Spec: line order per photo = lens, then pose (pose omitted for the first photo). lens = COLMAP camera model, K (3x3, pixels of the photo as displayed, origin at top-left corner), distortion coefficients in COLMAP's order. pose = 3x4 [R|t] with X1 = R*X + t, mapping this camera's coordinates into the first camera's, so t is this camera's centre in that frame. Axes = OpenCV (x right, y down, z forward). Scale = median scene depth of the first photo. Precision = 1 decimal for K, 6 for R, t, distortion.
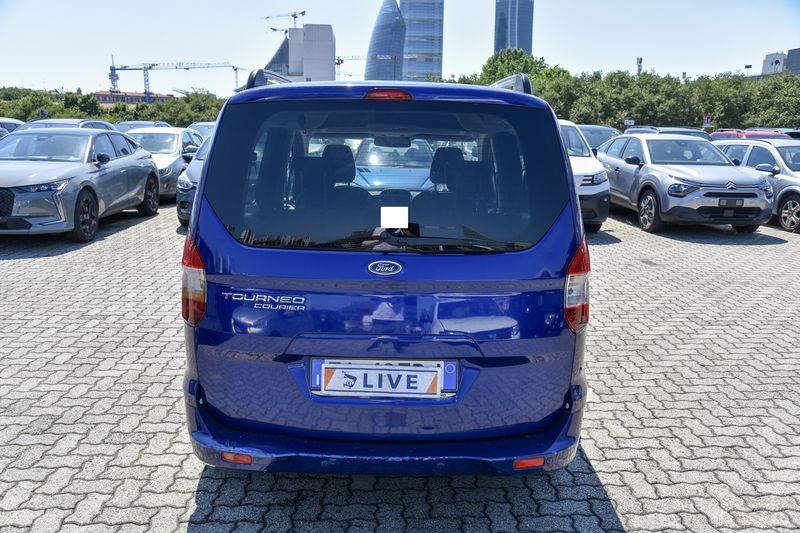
lens RADIAL K [[644.8, 0, 405.8], [0, 644.8, 269.0], [0, 0, 1]] dist [-0.067070, 0.107934]
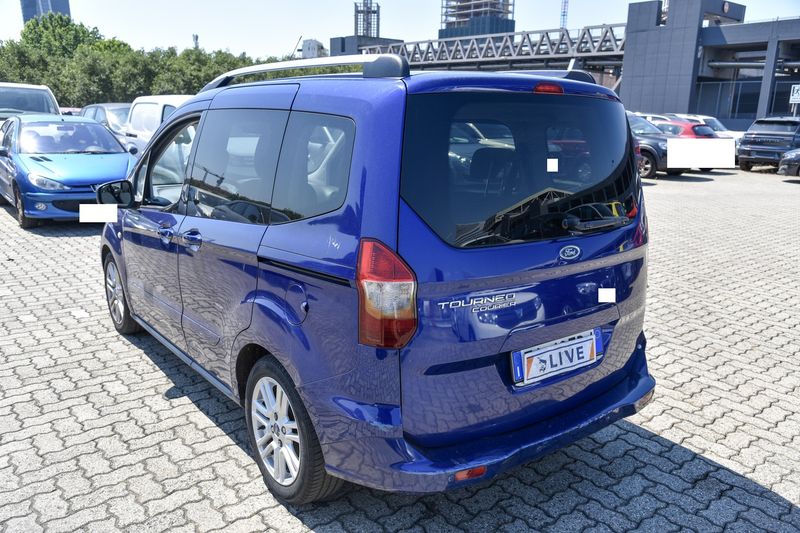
lens RADIAL K [[644.8, 0, 405.8], [0, 644.8, 269.0], [0, 0, 1]] dist [-0.067070, 0.107934]
pose [[0.797570, -0.142146, 0.586240, -0.268840], [0.122157, 0.989764, 0.073795, -0.026424], [-0.590728, 0.012756, 0.806770, 0.091881]]
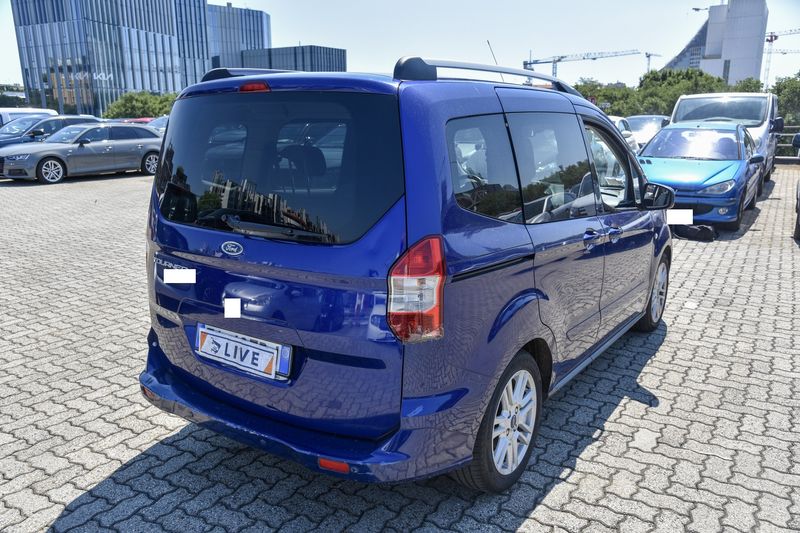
lens RADIAL K [[644.8, 0, 405.8], [0, 644.8, 269.0], [0, 0, 1]] dist [-0.067070, 0.107934]
pose [[0.827147, 0.110922, -0.550930, 0.247196], [-0.102410, 0.993664, 0.046306, -0.014433], [0.552575, 0.018119, 0.833266, 0.080146]]
